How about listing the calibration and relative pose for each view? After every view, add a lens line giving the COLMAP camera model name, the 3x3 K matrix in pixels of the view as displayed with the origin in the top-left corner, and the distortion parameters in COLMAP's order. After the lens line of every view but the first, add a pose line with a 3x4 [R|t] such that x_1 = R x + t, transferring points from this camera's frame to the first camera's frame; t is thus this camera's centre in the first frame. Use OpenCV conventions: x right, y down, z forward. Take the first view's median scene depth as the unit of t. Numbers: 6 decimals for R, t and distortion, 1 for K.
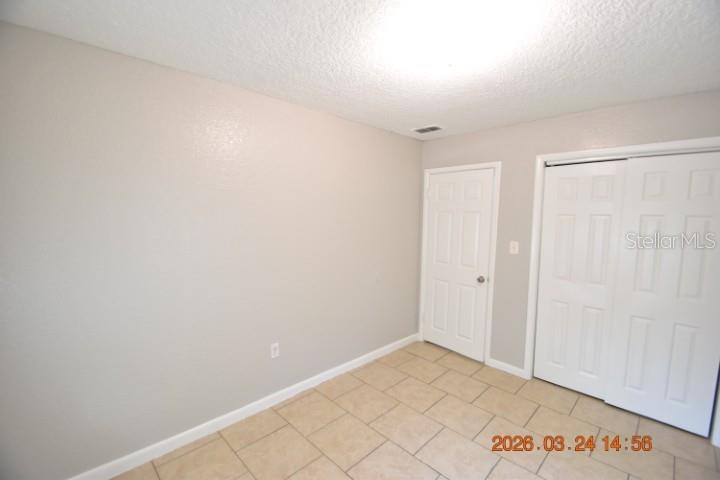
lens RADIAL K [[312.5, 0, 360.0], [0, 312.5, 240.0], [0, 0, 1]] dist [-0.011312, -0.000336]
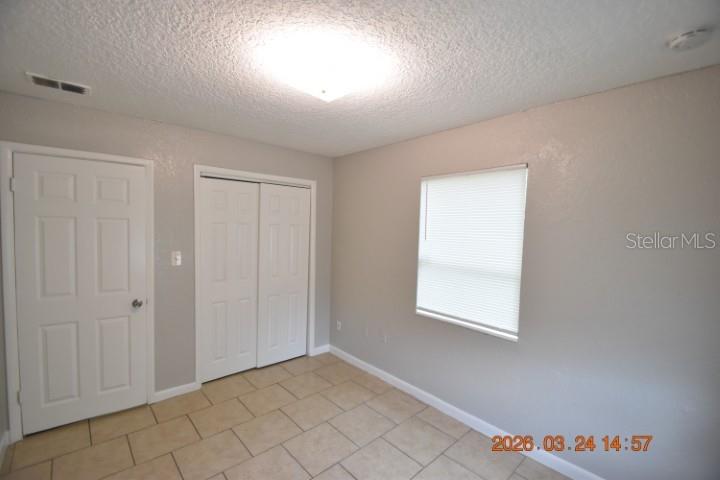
lens RADIAL K [[312.5, 0, 360.0], [0, 312.5, 240.0], [0, 0, 1]] dist [-0.011312, -0.000336]
pose [[0.045205, -0.050509, 0.997700, -0.398444], [0.062504, 0.996907, 0.047637, -0.040355], [-0.997020, 0.060207, 0.048222, 0.409009]]
